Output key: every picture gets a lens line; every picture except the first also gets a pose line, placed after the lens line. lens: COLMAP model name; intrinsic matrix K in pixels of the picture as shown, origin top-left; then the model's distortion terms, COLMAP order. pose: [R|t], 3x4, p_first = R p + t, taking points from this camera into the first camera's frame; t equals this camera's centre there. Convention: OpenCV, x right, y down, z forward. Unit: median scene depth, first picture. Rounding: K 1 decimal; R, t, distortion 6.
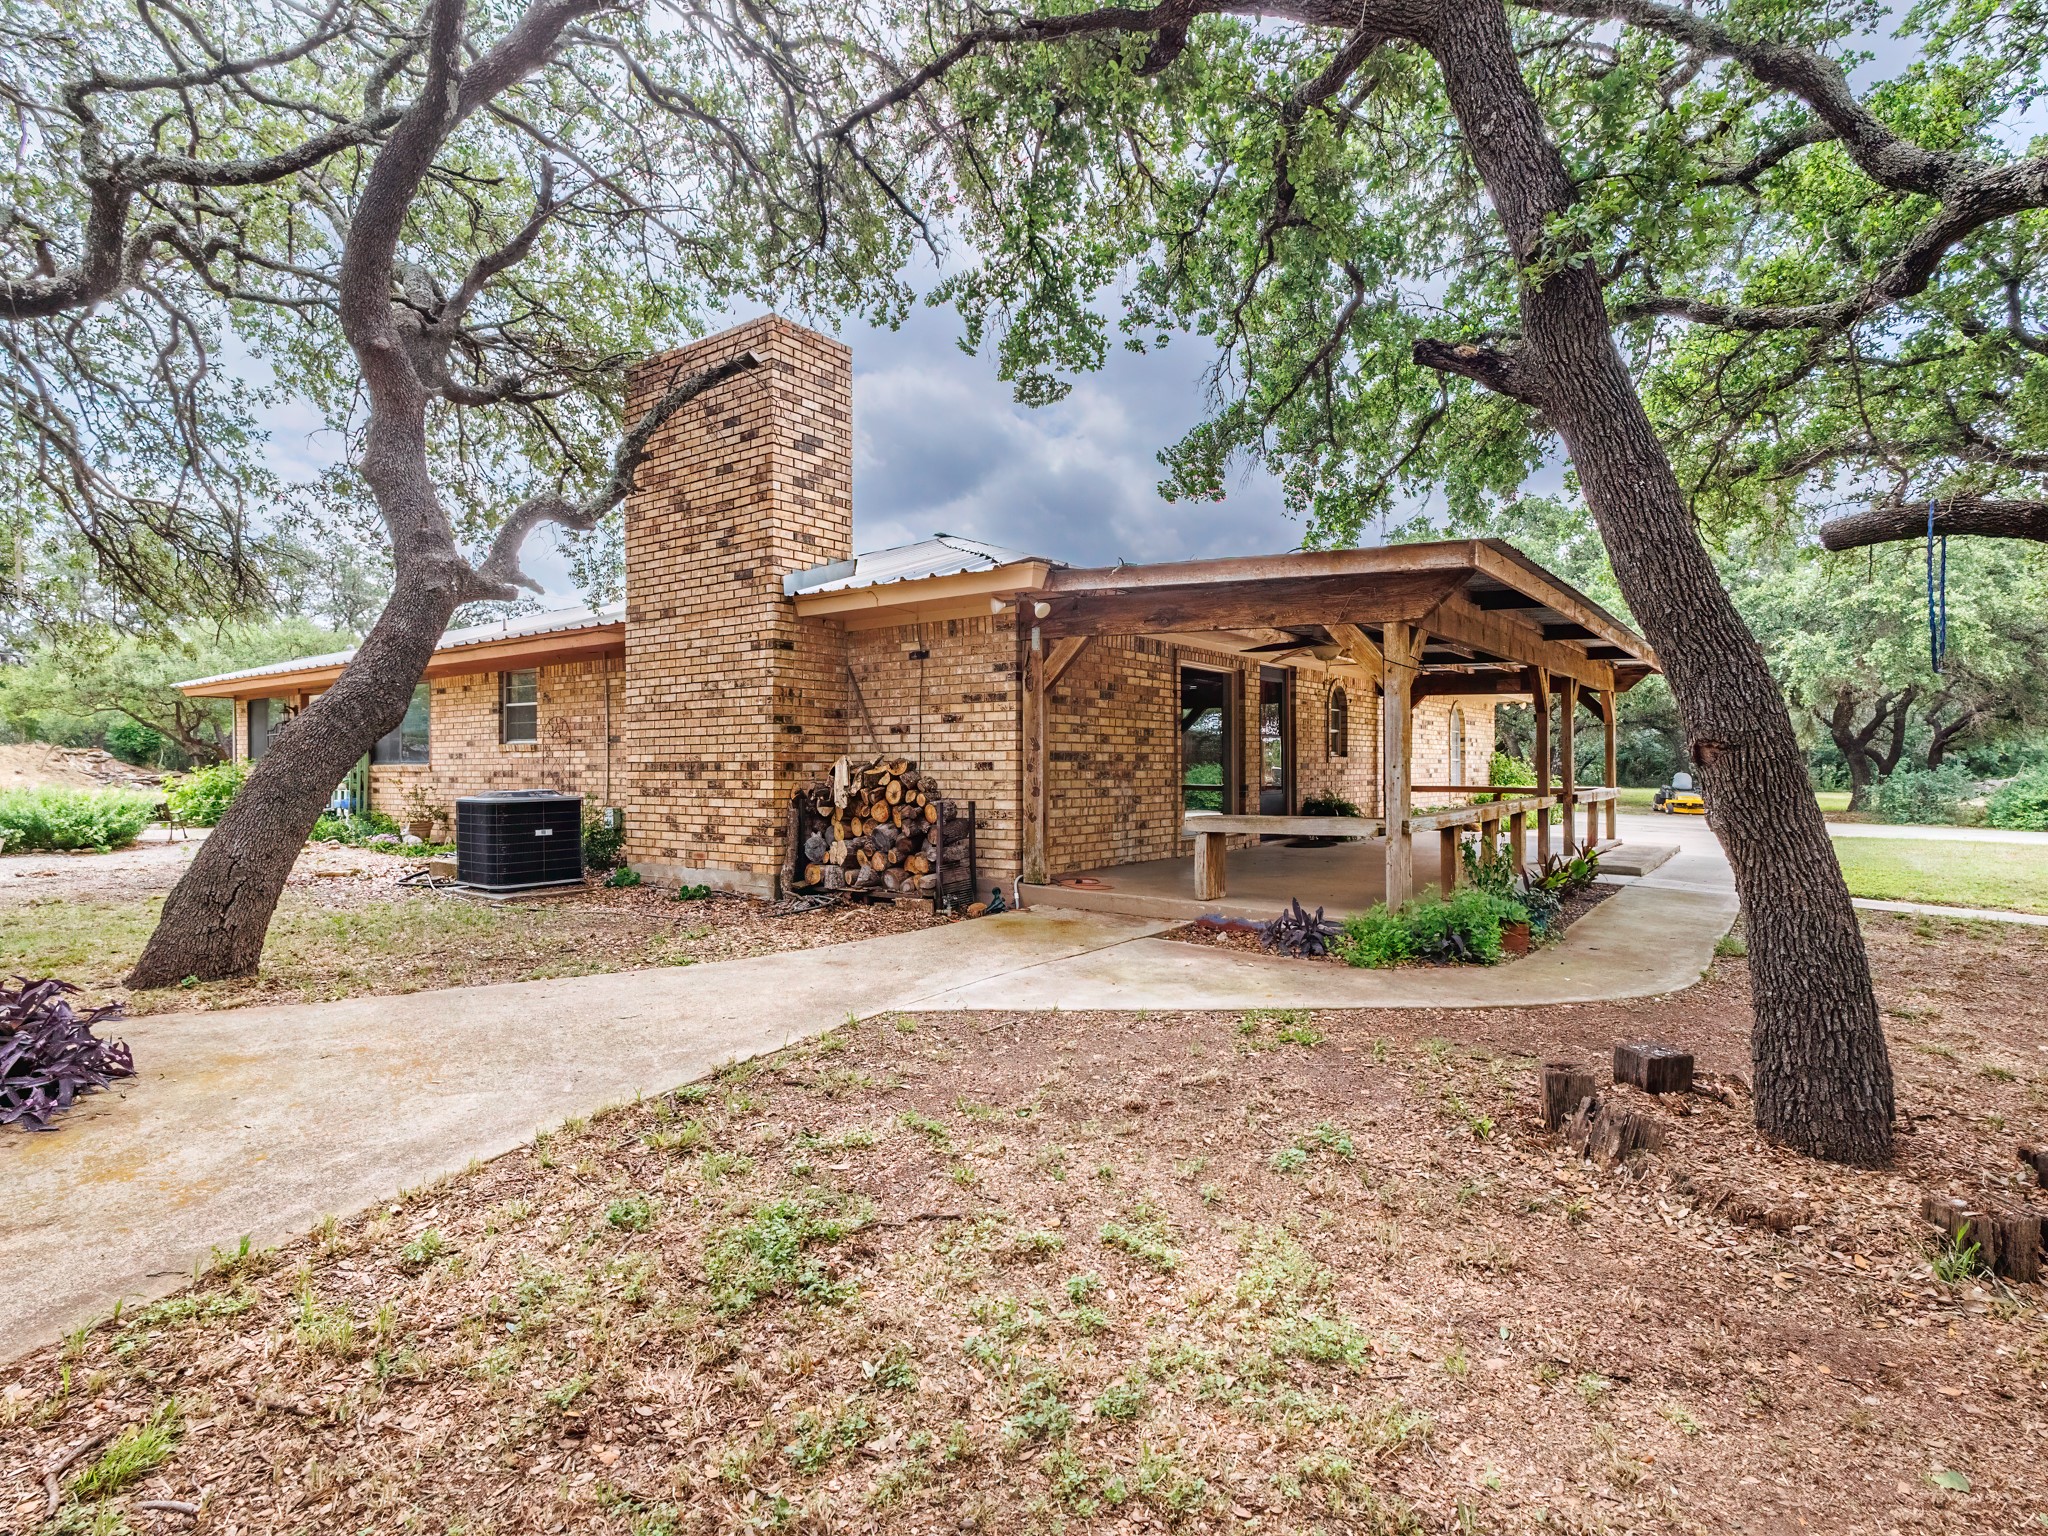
lens RADIAL K [[1086.8, 0, 1025.2], [0, 1086.8, 762.6], [0, 0, 1]] dist [-0.001249, -0.000201]
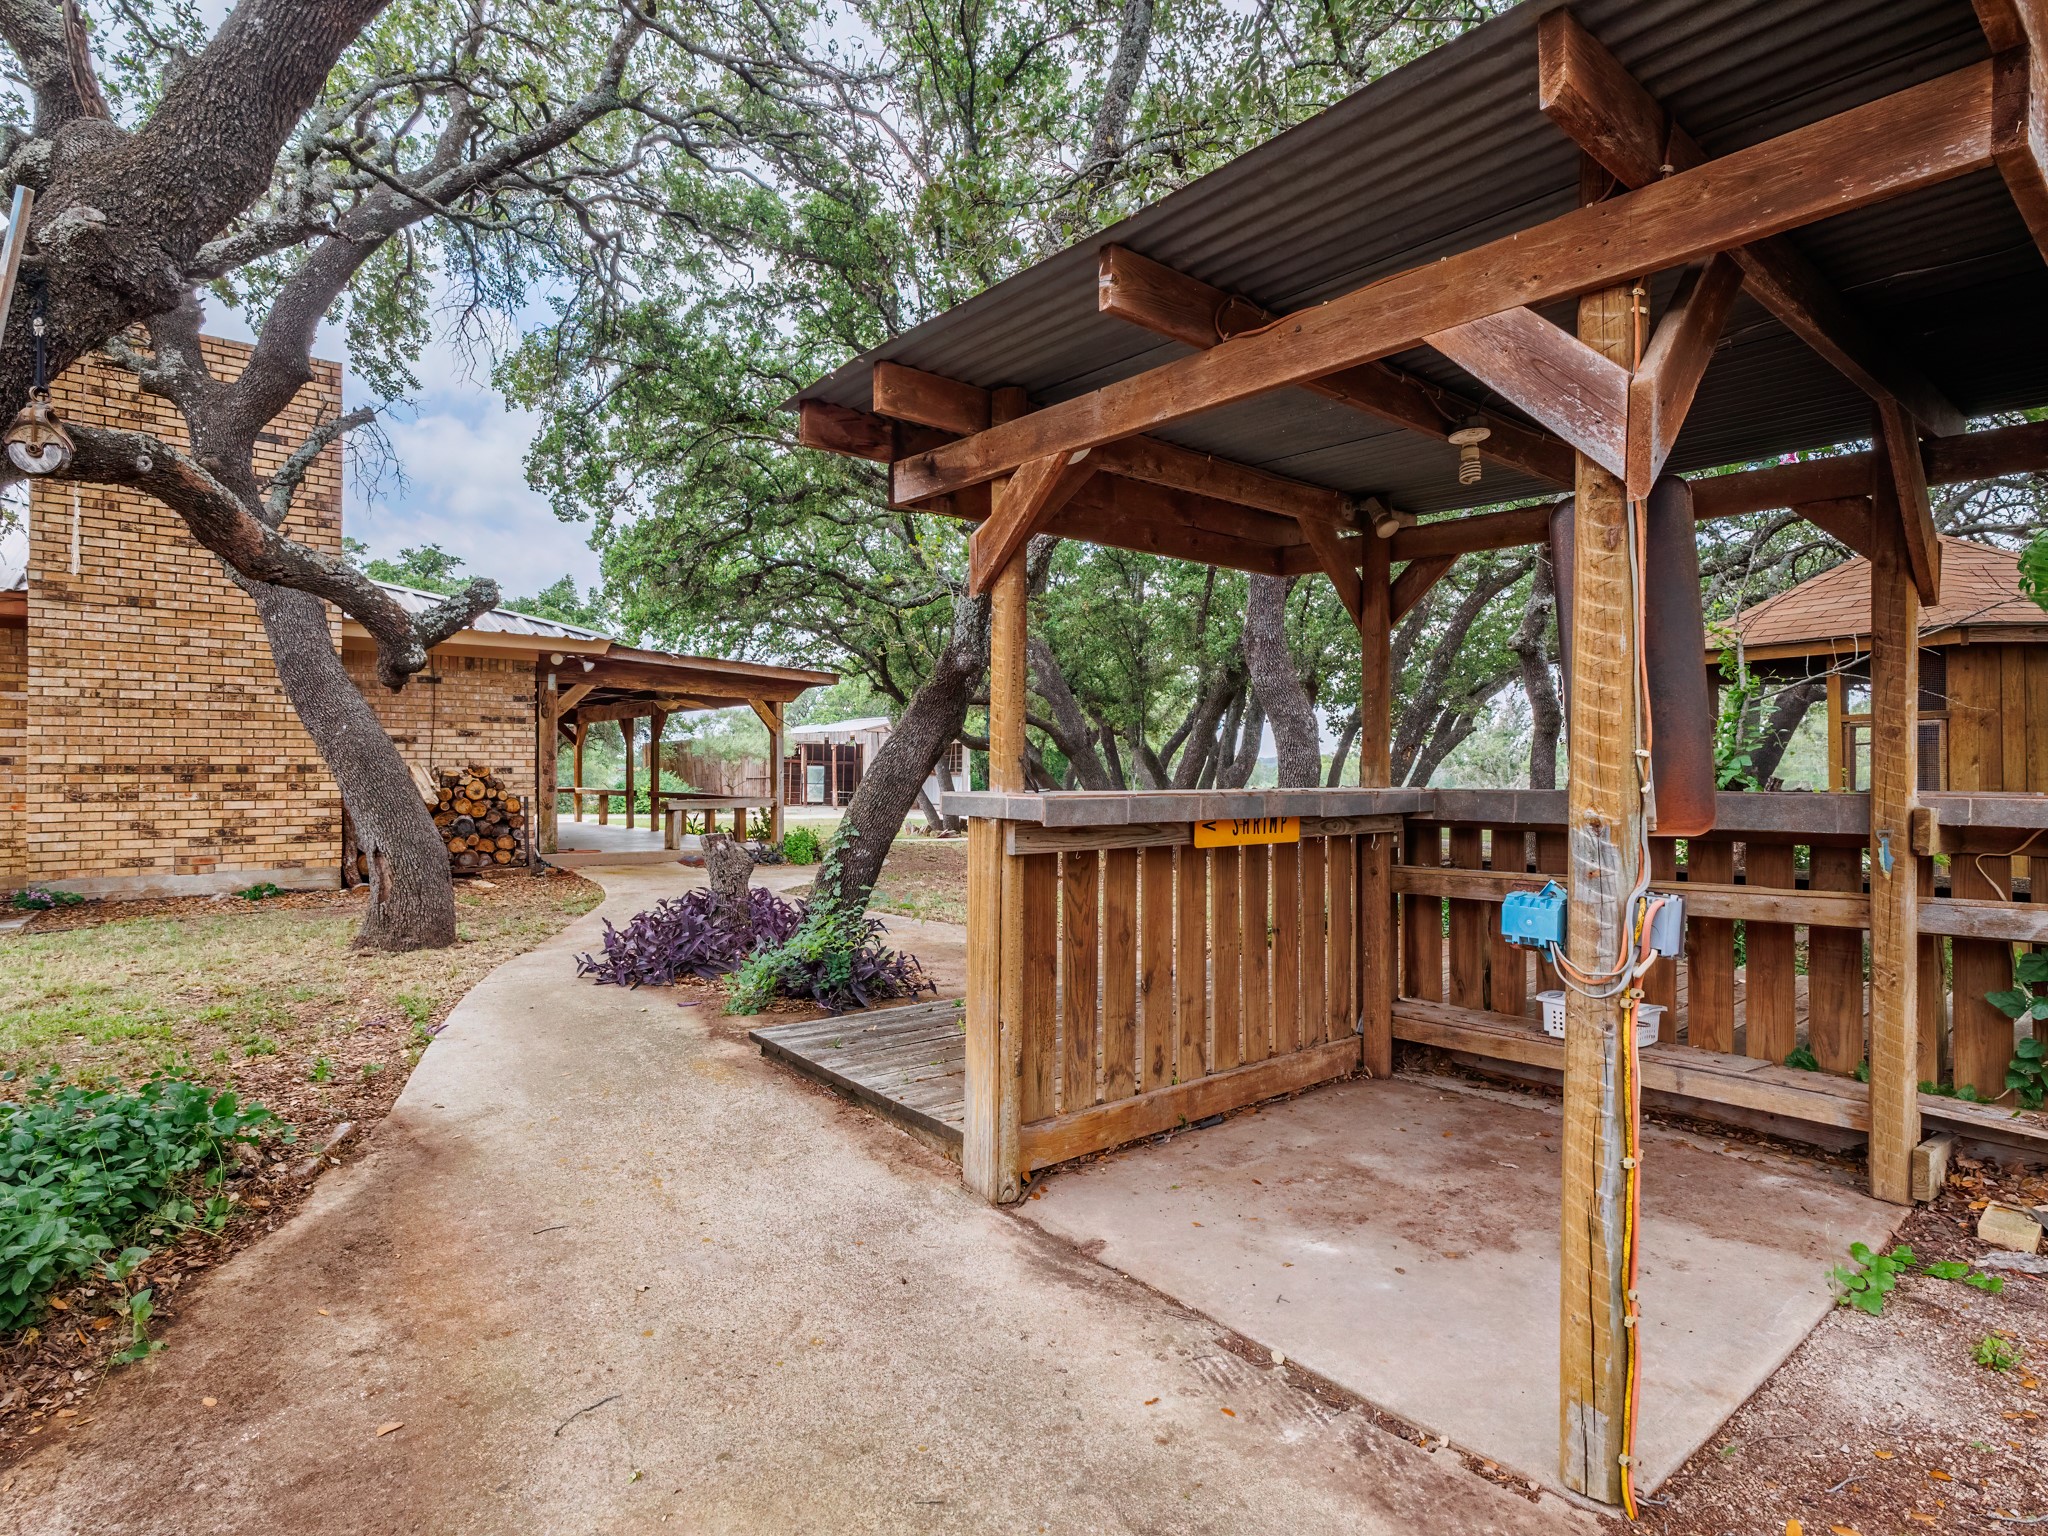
lens RADIAL K [[1086.8, 0, 1030.6], [0, 1086.8, 766.3], [0, 0, 1]] dist [-0.001249, -0.000201]
pose [[0.215752, 0.008418, 0.976412, -1.142874], [-0.006784, 0.999952, -0.007122, 0.003149], [-0.976425, -0.005088, 0.215799, 0.067194]]
